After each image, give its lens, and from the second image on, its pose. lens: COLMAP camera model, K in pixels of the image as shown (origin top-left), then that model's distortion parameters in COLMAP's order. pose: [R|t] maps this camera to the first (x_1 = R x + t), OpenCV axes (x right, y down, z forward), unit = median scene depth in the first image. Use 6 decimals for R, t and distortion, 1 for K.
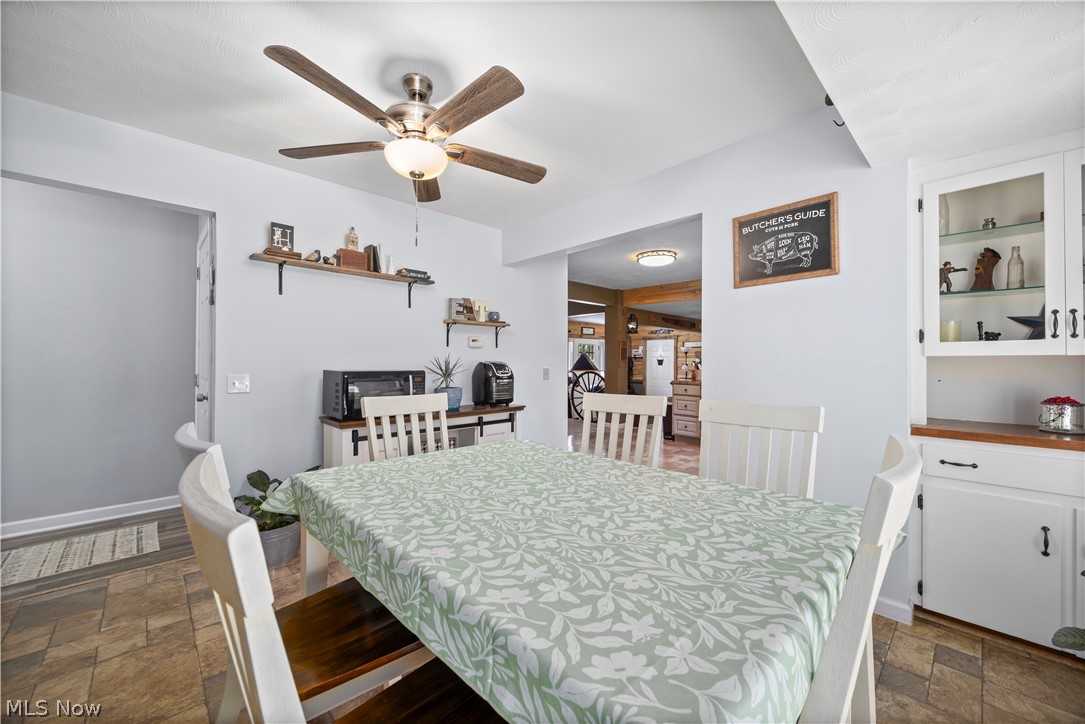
lens RADIAL K [[431.0, 0, 548.8], [0, 431.0, 361.5], [0, 0, 1]] dist [0.001755, 0.000042]
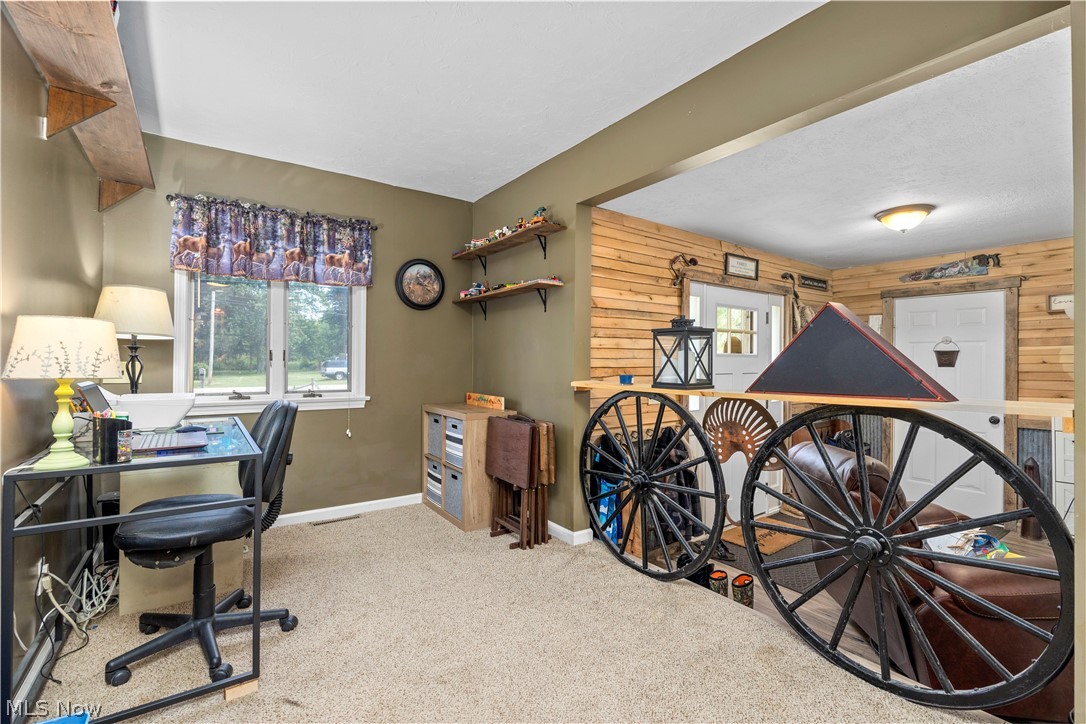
lens RADIAL K [[476.6, 0, 543.0], [0, 476.6, 362.0], [0, 0, 1]] dist [-0.021035, 0.000054]
pose [[0.988538, 0.000632, -0.150973, -0.008543], [-0.000572, 1.000000, 0.000439, 0.004764], [0.150973, -0.000348, 0.988538, 0.608524]]
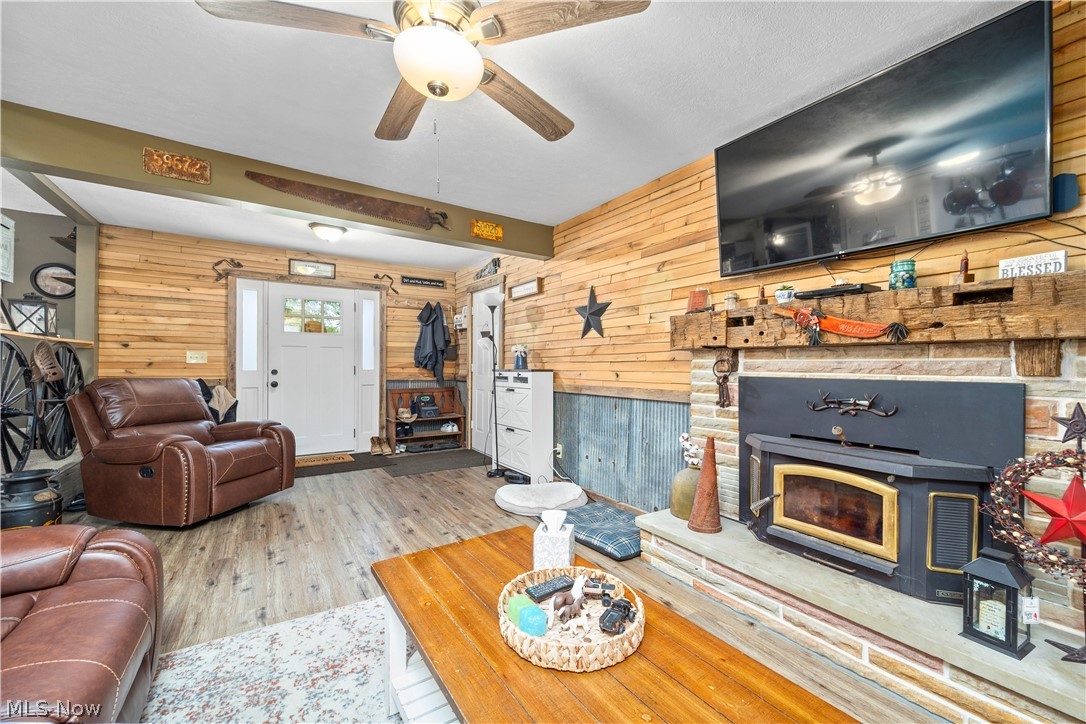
lens RADIAL K [[431.6, 0, 549.6], [0, 431.6, 366.9], [0, 0, 1]] dist [0.001482, 0.000034]
pose [[0.982951, 0.007244, -0.183725, 0.436940], [-0.006619, 0.999970, 0.004014, 0.033225], [0.183748, -0.002730, 0.982970, 0.586939]]
